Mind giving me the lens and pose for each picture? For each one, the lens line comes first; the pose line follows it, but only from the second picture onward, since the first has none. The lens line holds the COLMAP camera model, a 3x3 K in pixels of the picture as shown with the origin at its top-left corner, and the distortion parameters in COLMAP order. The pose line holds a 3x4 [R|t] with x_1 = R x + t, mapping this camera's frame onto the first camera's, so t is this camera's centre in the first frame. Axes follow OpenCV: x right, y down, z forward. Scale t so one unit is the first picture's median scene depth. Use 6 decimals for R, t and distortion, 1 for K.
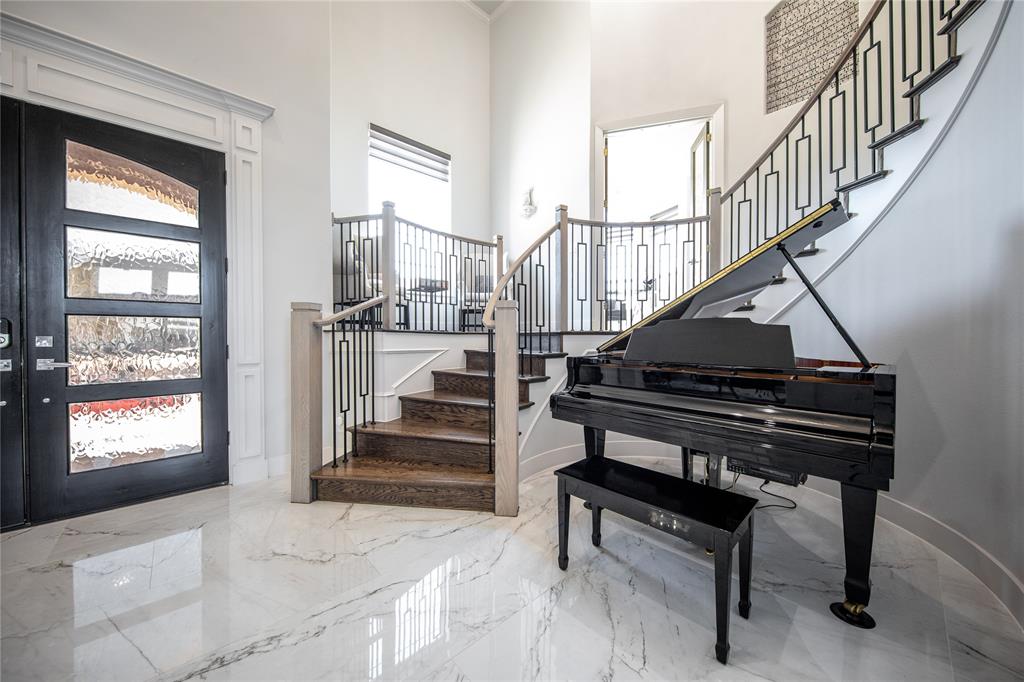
lens RADIAL K [[359.1, 0, 512.0], [0, 359.1, 341.0], [0, 0, 1]] dist [0.000031, -0.000014]
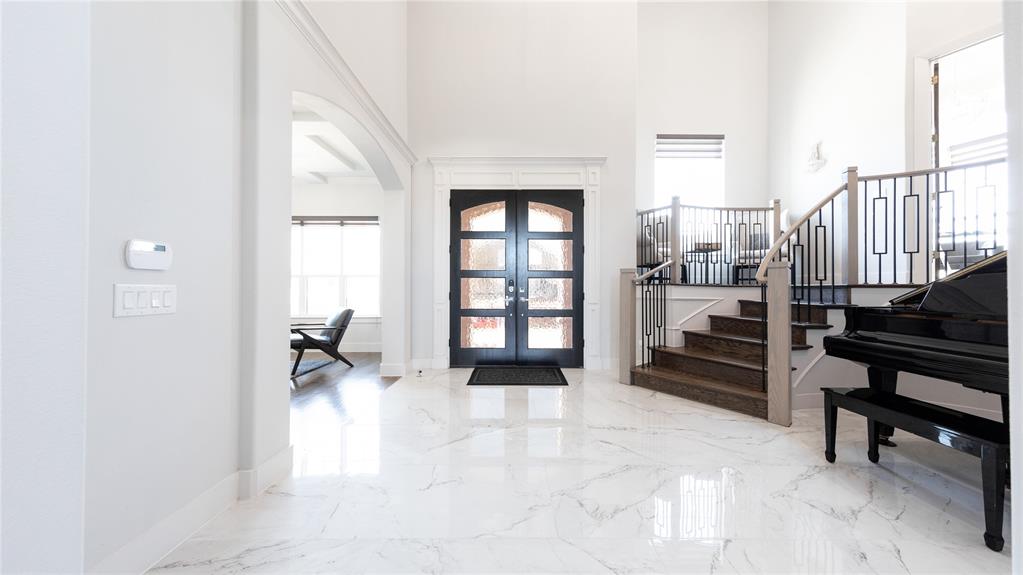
lens RADIAL K [[316.1, 0, 519.8], [0, 316.1, 284.6], [0, 0, 1]] dist [0.009415, 0.000028]
pose [[0.745238, -0.002094, -0.666795, 0.041084], [-0.012574, 0.999773, -0.017194, 0.002130], [0.666680, 0.021198, 0.745042, -0.372158]]
